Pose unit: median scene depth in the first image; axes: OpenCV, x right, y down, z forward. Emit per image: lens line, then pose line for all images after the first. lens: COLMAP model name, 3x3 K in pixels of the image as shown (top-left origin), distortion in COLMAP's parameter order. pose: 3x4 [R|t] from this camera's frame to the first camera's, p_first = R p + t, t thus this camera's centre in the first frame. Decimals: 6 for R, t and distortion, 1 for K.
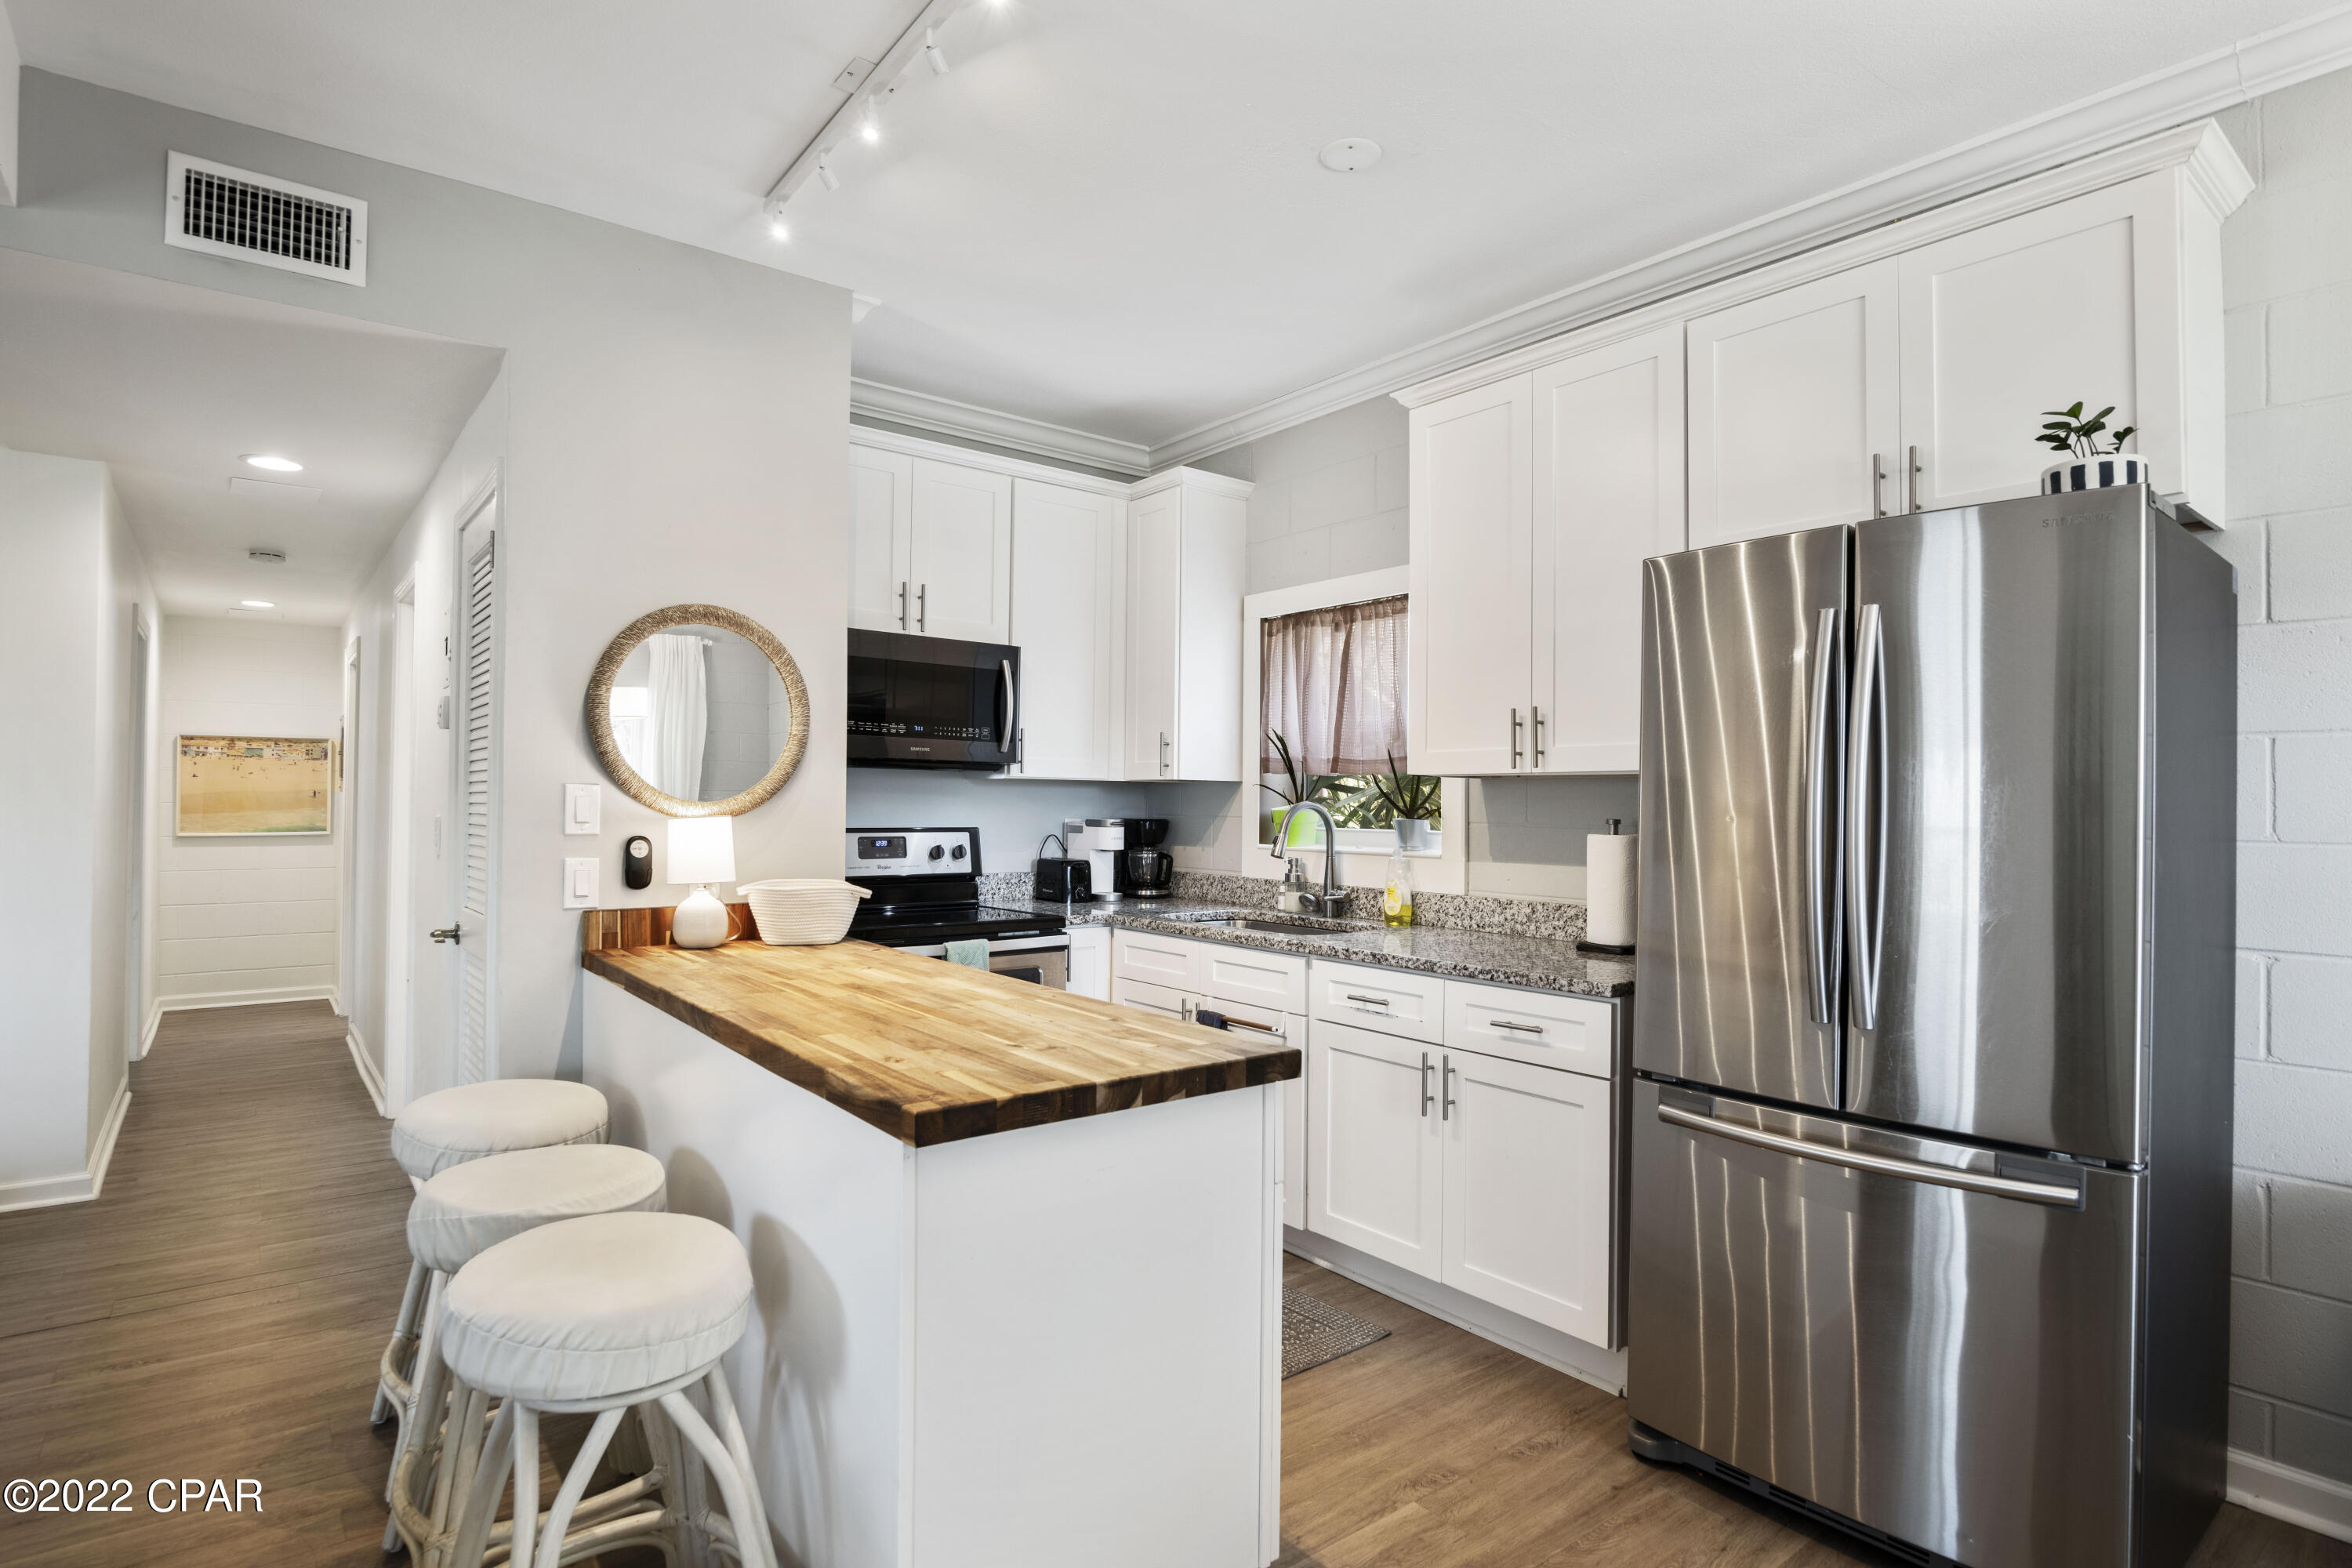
lens RADIAL K [[1207.0, 0, 1177.5], [0, 1207.0, 790.3], [0, 0, 1]] dist [-0.020439, -0.000446]
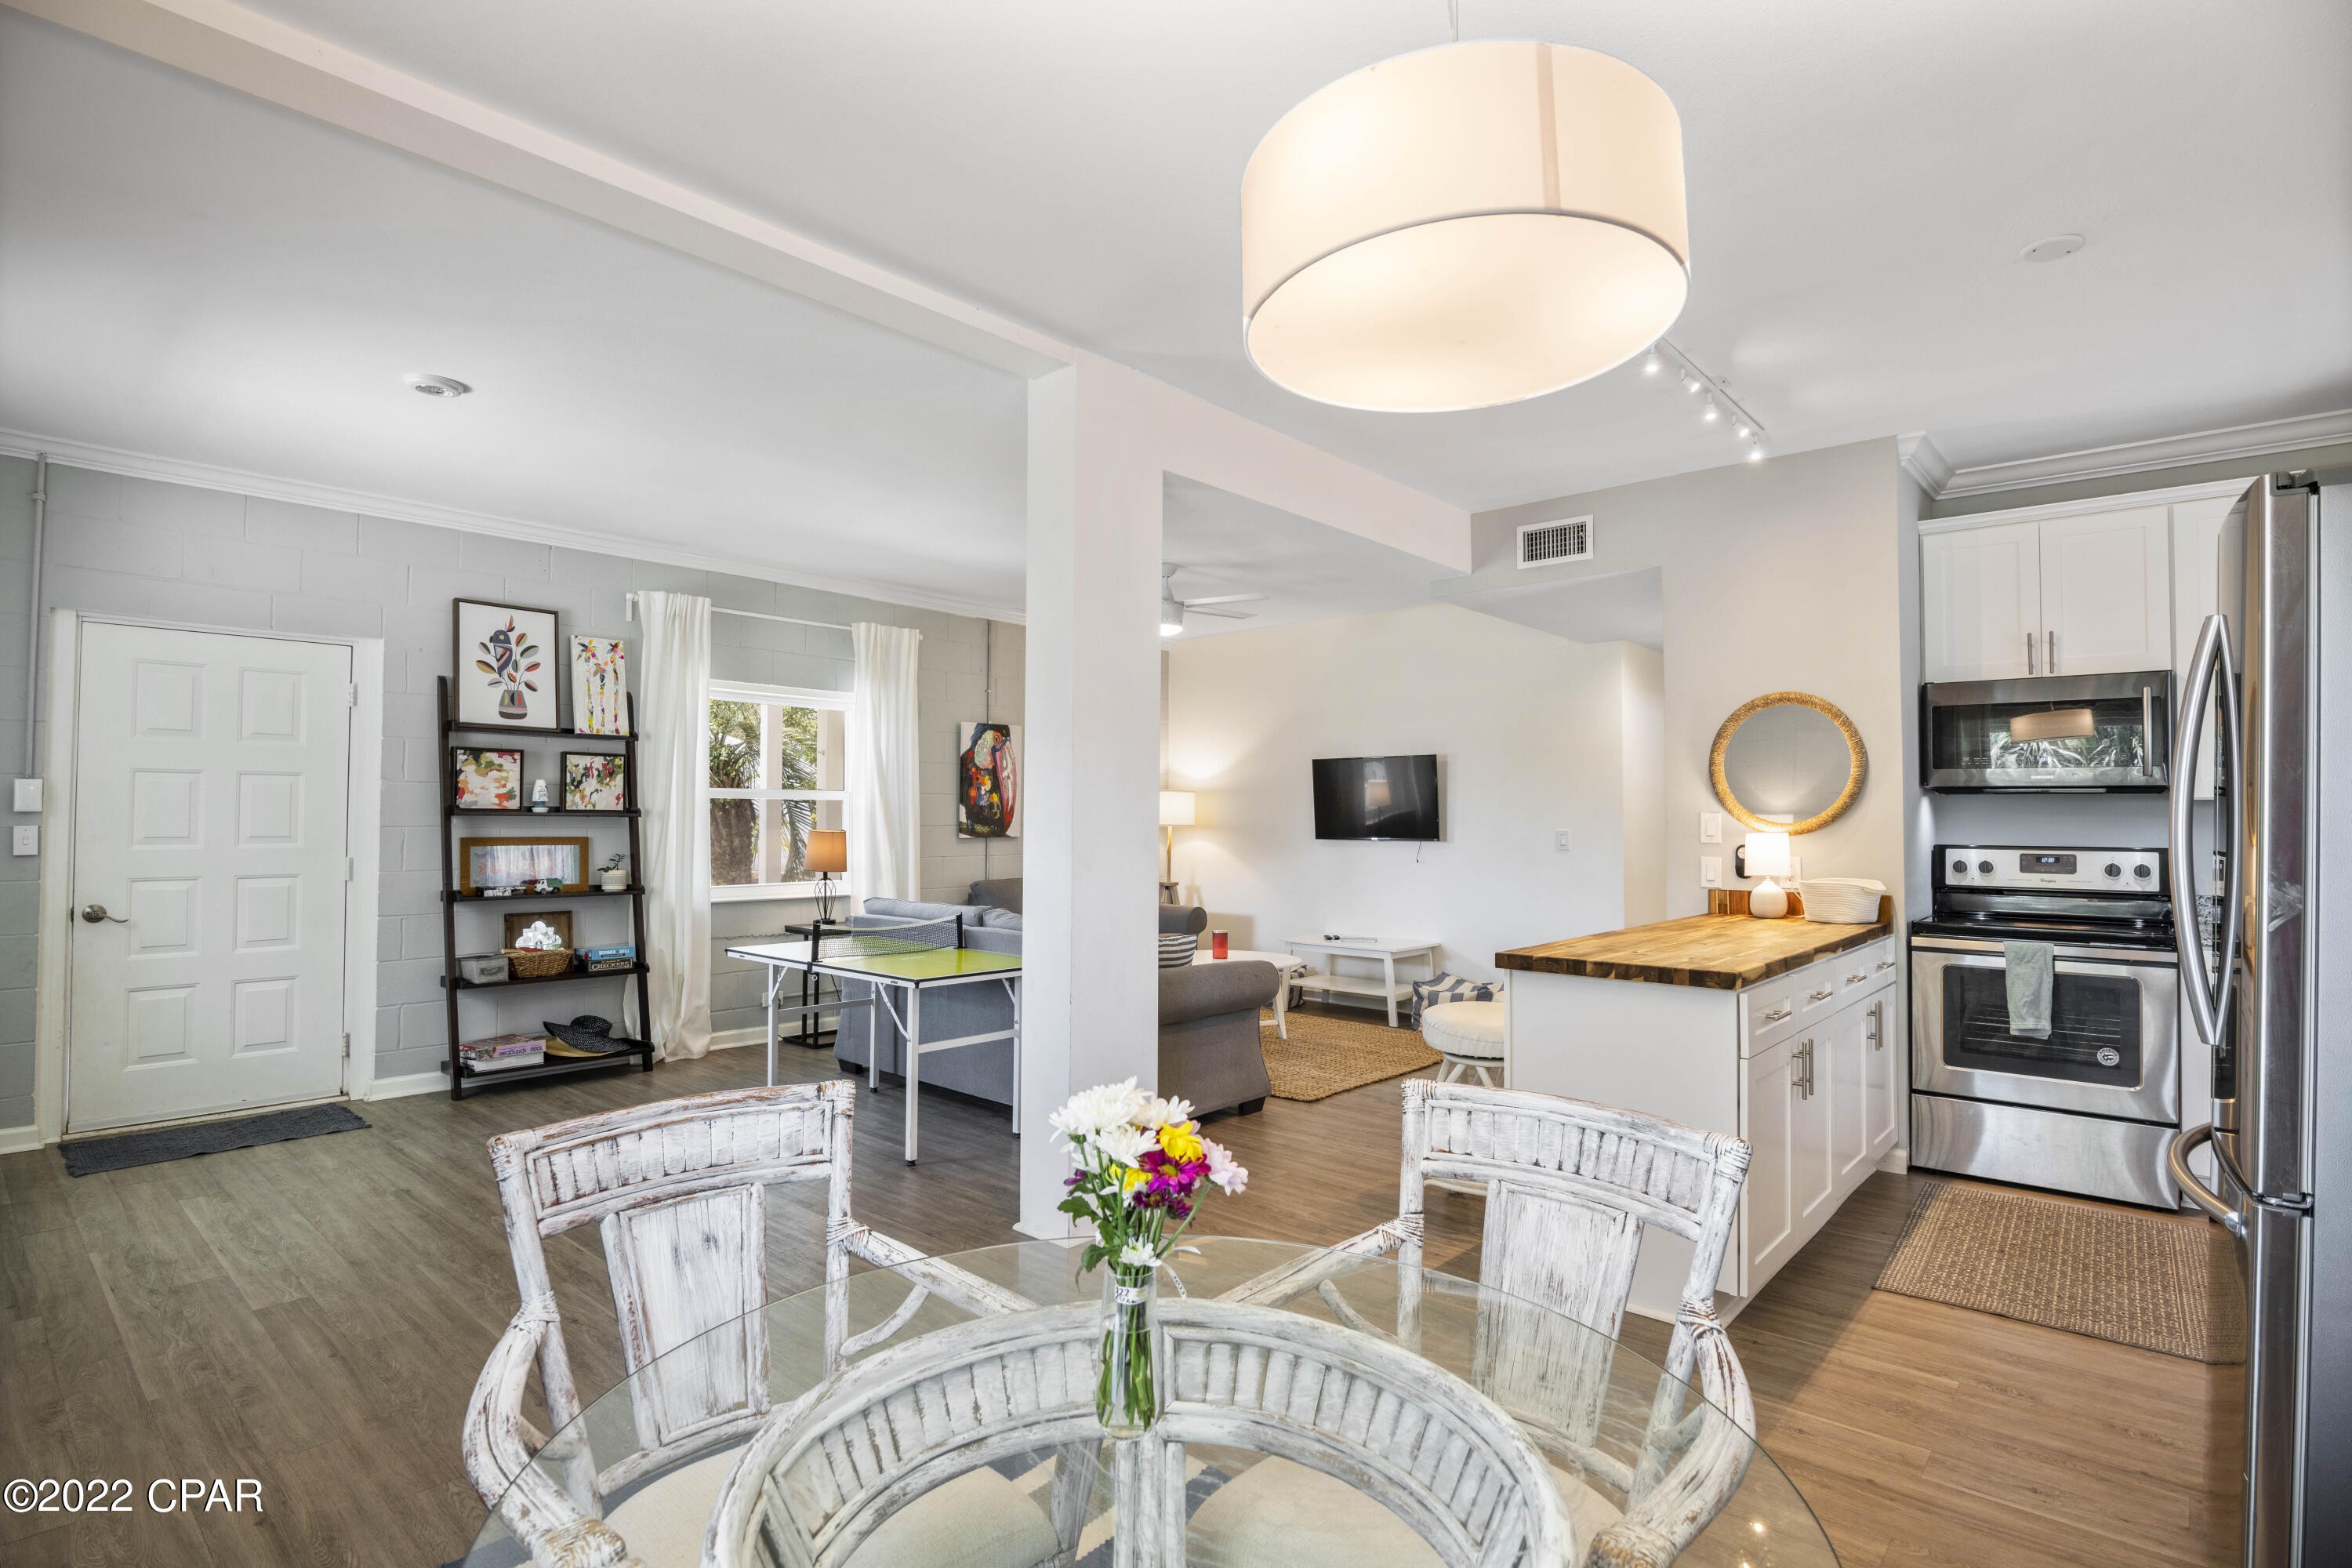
lens RADIAL K [[1160.9, 0, 1164.3], [0, 1160.9, 800.8], [0, 0, 1]] dist [-0.000688, -0.000091]
pose [[0.170391, -0.022621, -0.985117, 0.936857], [0.008297, 0.999734, -0.021522, 0.006587], [0.985342, -0.004506, 0.170533, -0.012633]]
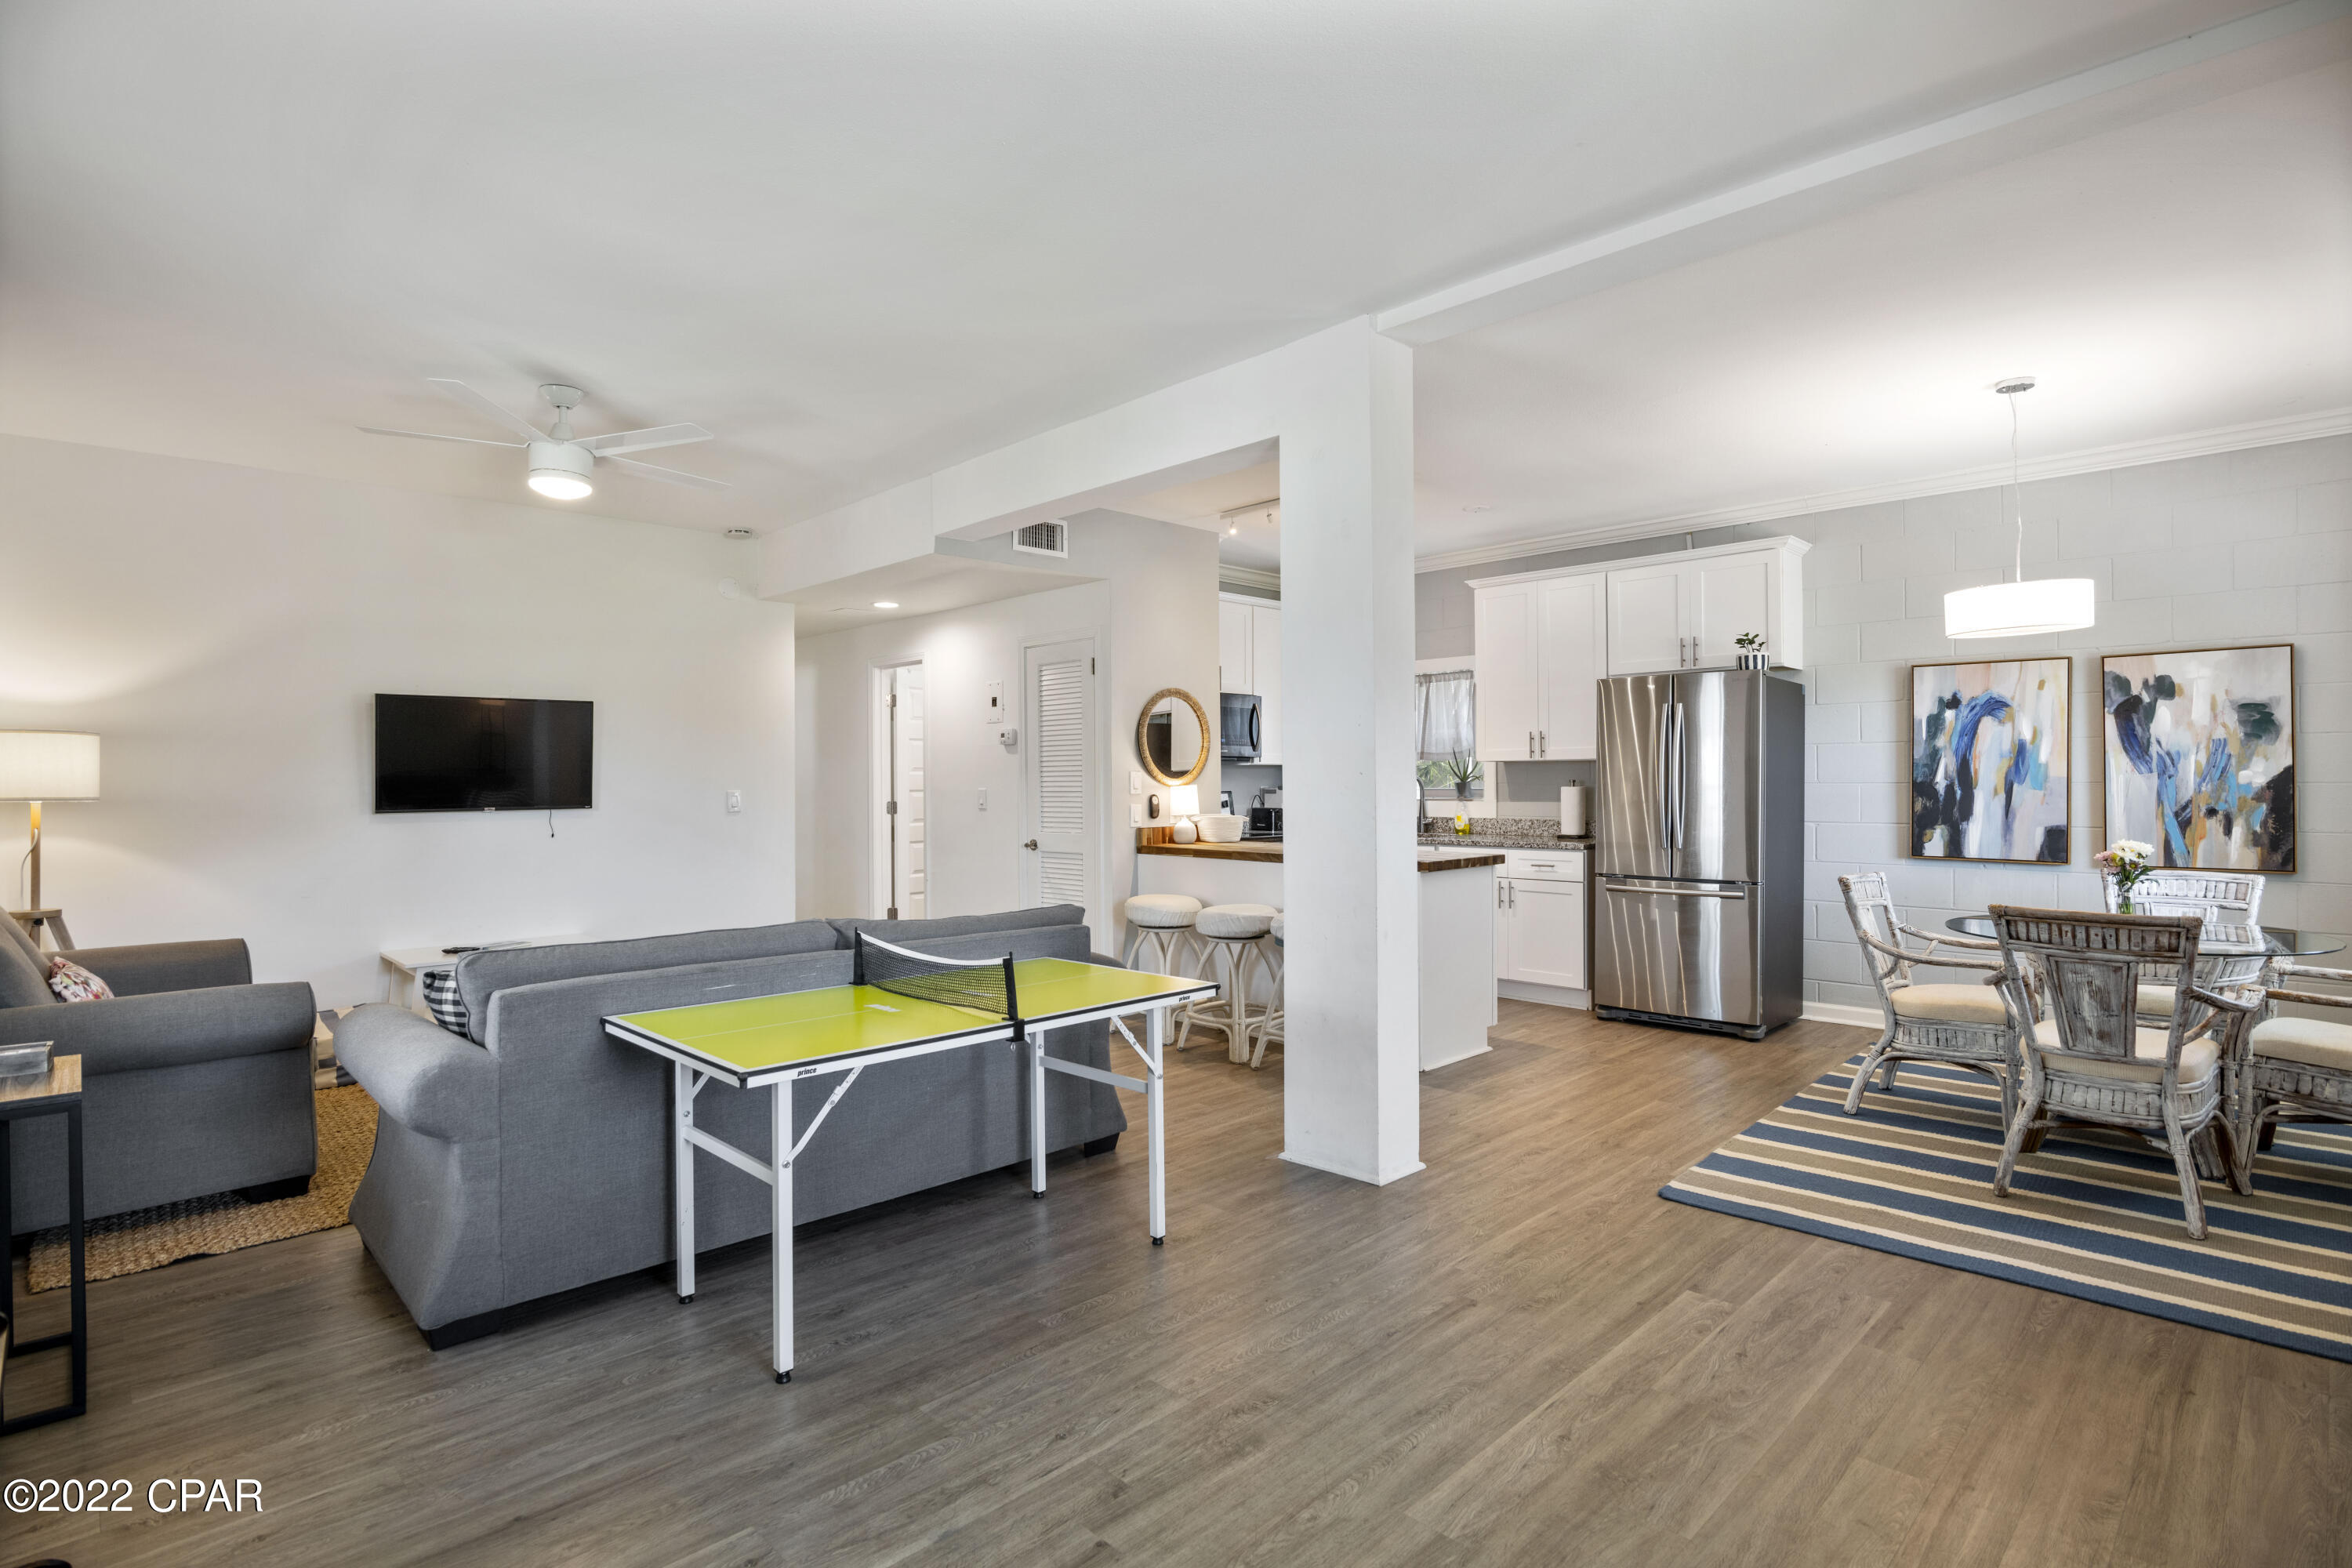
lens RADIAL K [[1165.5, 0, 1176.0], [0, 1165.5, 784.0], [0, 0, 1]] dist [-0.023739, -0.000084]
pose [[0.994171, -0.016168, 0.106597, -0.636893], [0.014586, 0.999772, 0.015606, -0.014056], [-0.106825, -0.013960, 0.994180, -1.133167]]
